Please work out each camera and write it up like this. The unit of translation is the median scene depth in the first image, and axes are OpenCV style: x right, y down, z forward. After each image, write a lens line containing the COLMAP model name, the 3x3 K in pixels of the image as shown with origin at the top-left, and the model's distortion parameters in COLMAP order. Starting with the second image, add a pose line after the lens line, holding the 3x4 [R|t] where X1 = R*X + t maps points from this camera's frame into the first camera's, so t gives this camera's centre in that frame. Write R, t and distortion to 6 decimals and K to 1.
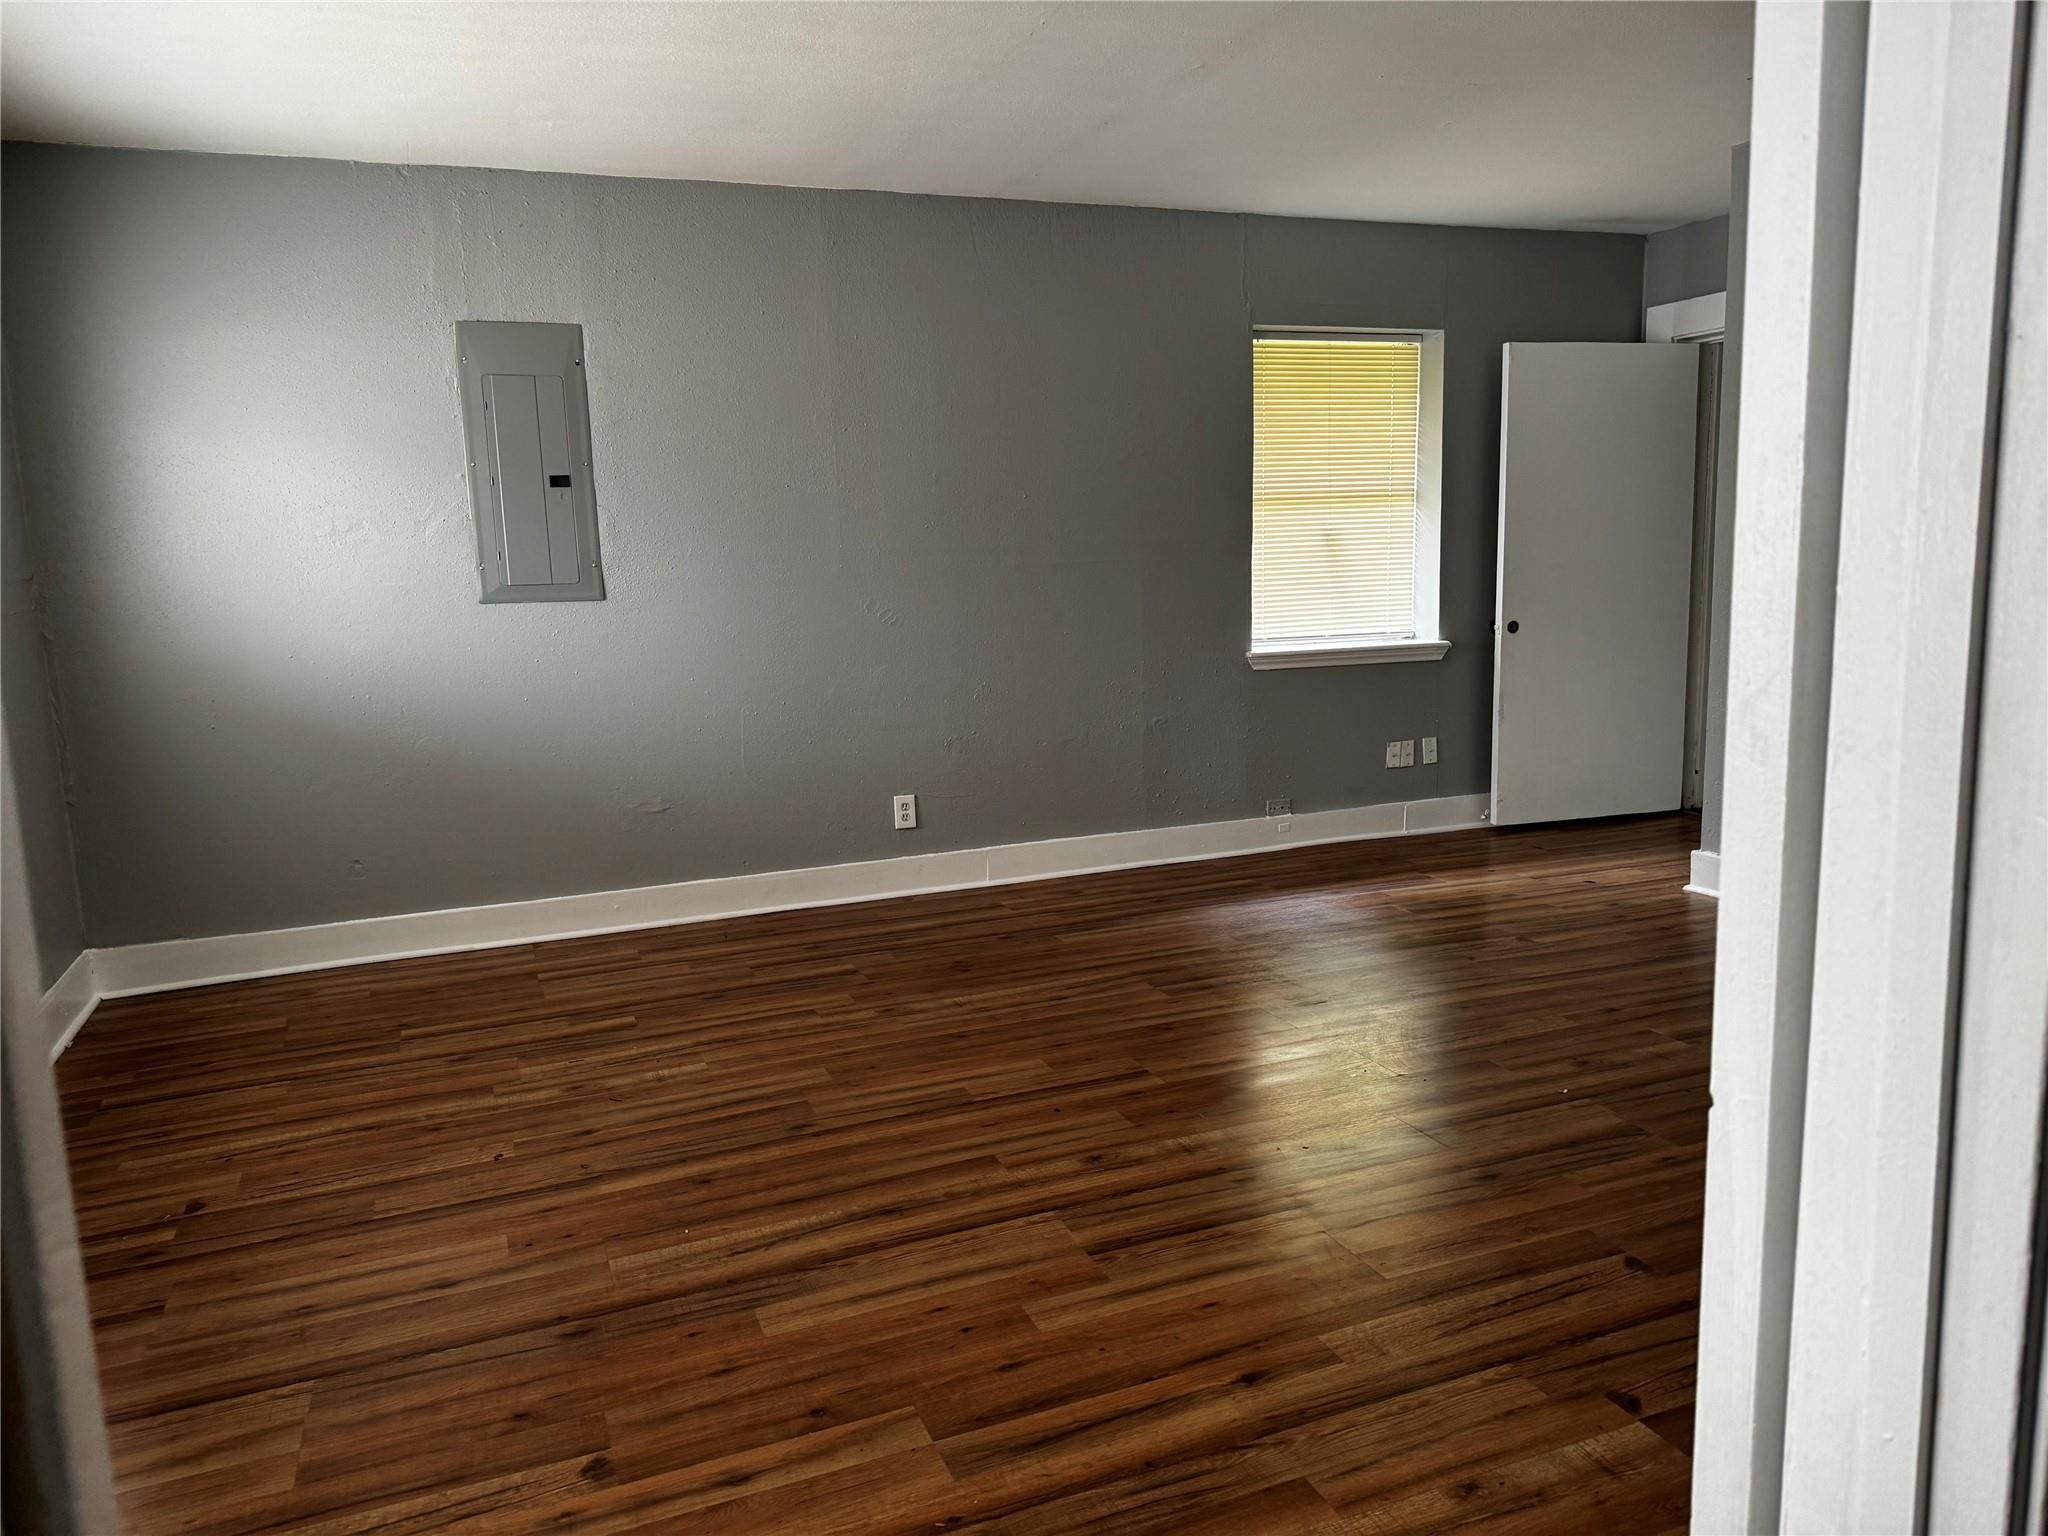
lens RADIAL K [[1448.0, 0, 1024.0], [0, 1448.0, 768.0], [0, 0, 1]] dist [-0.002987, -0.002288]
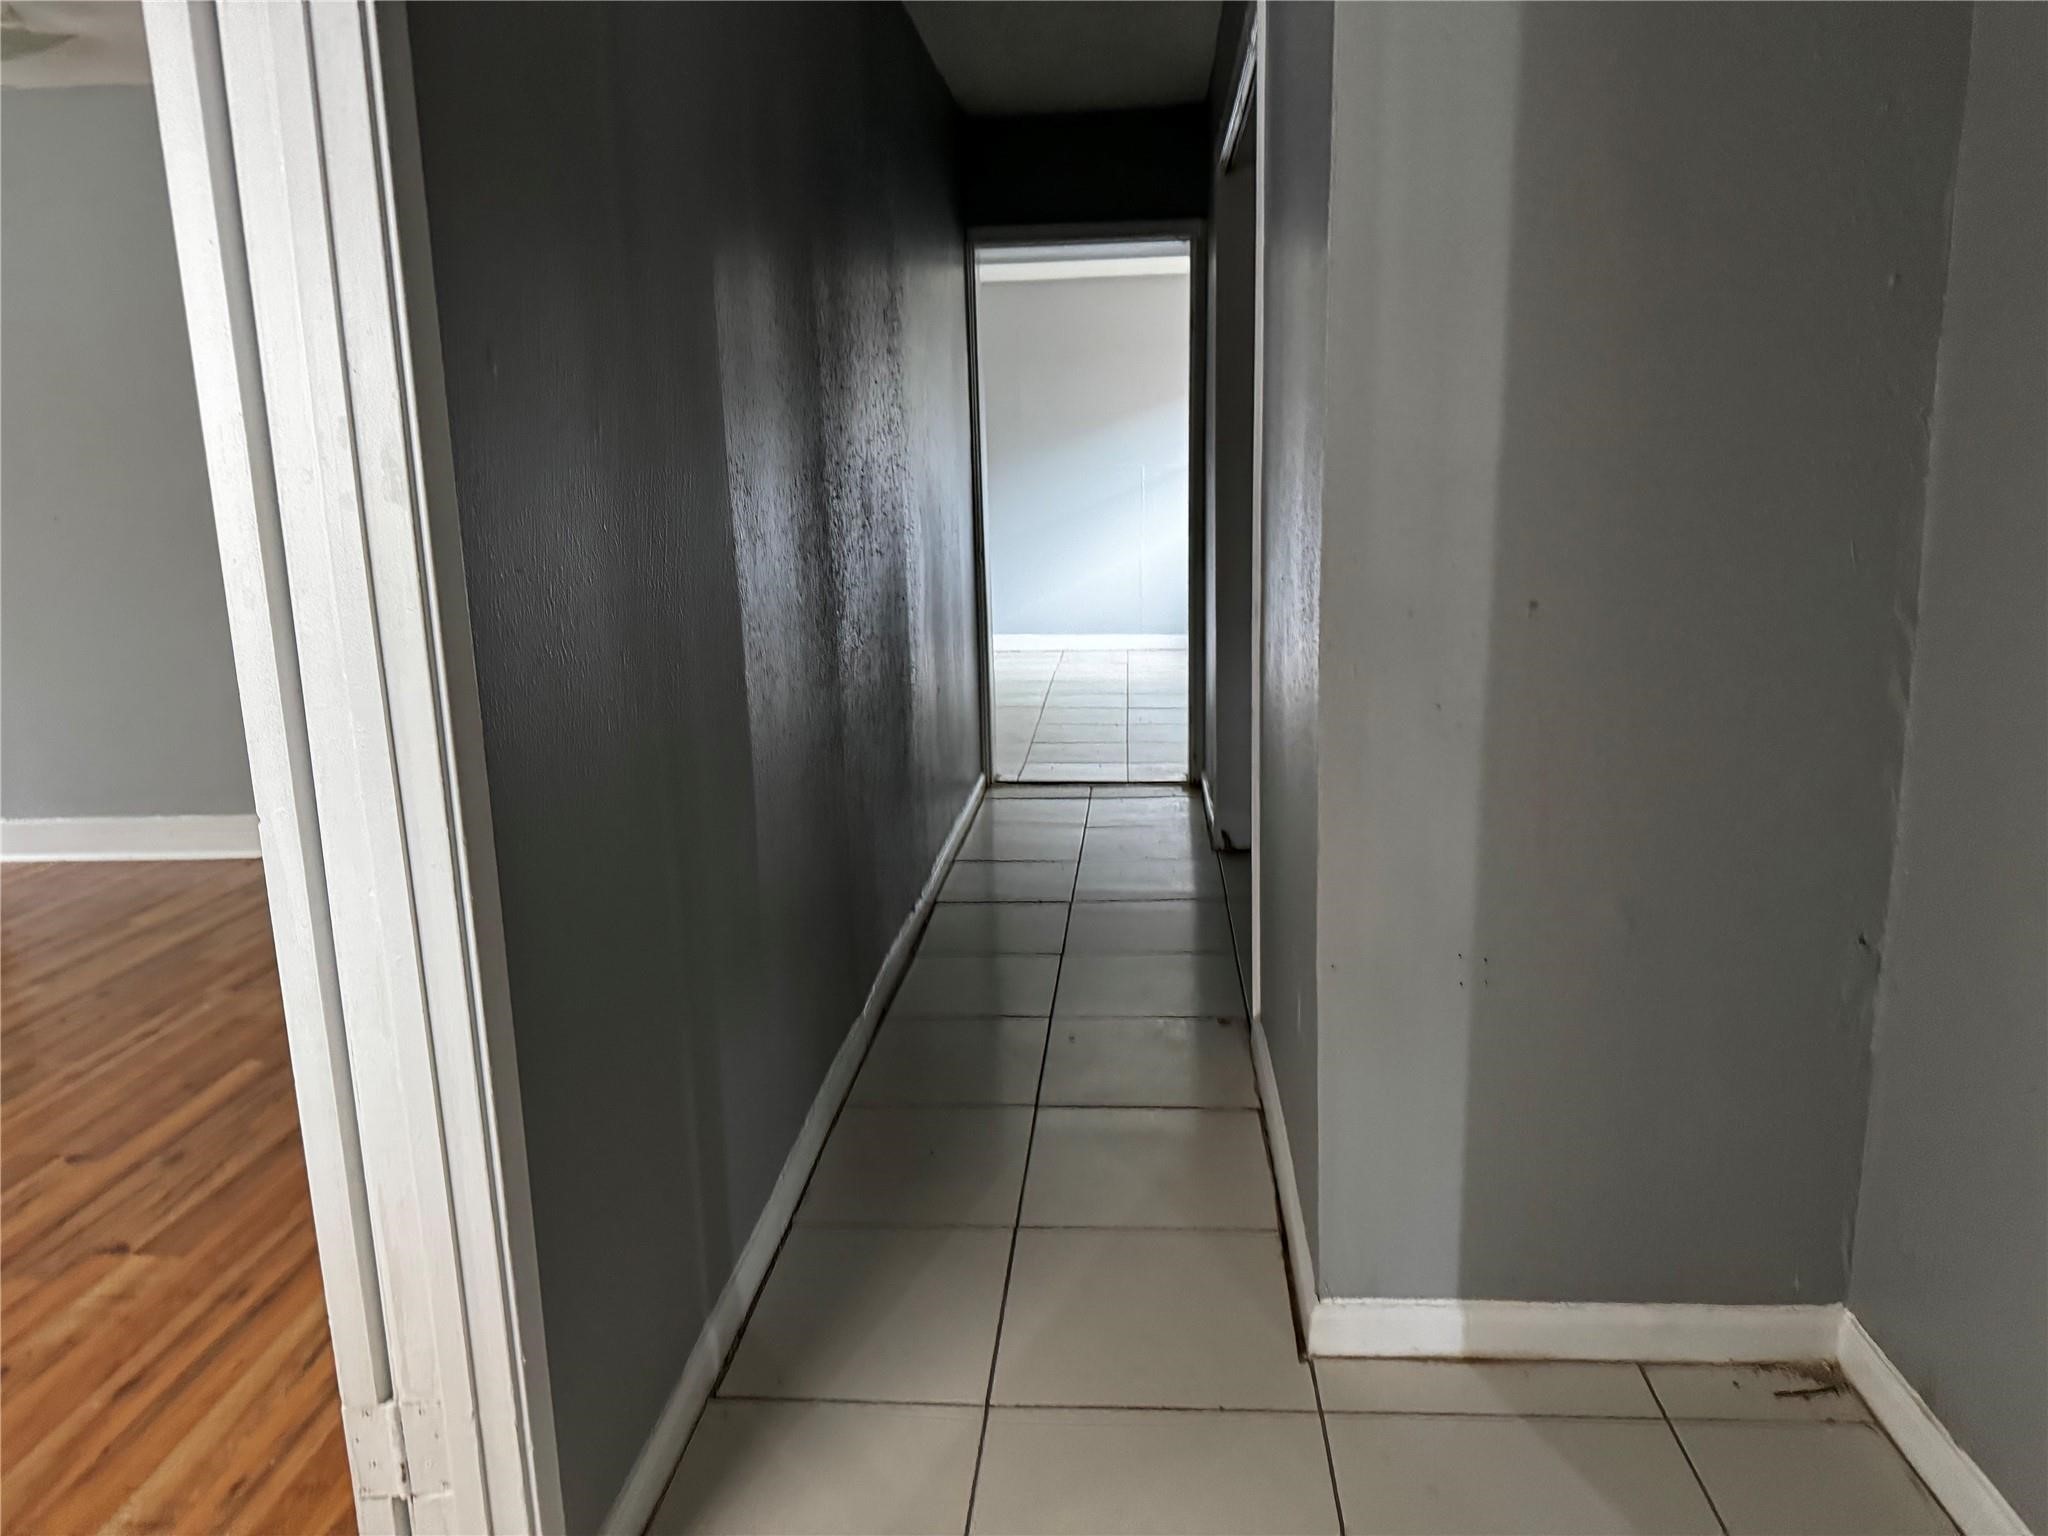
lens RADIAL K [[1448.0, 0, 1024.0], [0, 1448.0, 768.0], [0, 0, 1]] dist [-0.002987, -0.002288]
pose [[0.442298, -0.172386, 0.880145, -0.213327], [0.148594, 0.981876, 0.117638, 0.040193], [-0.884473, 0.078753, 0.459897, -0.196146]]
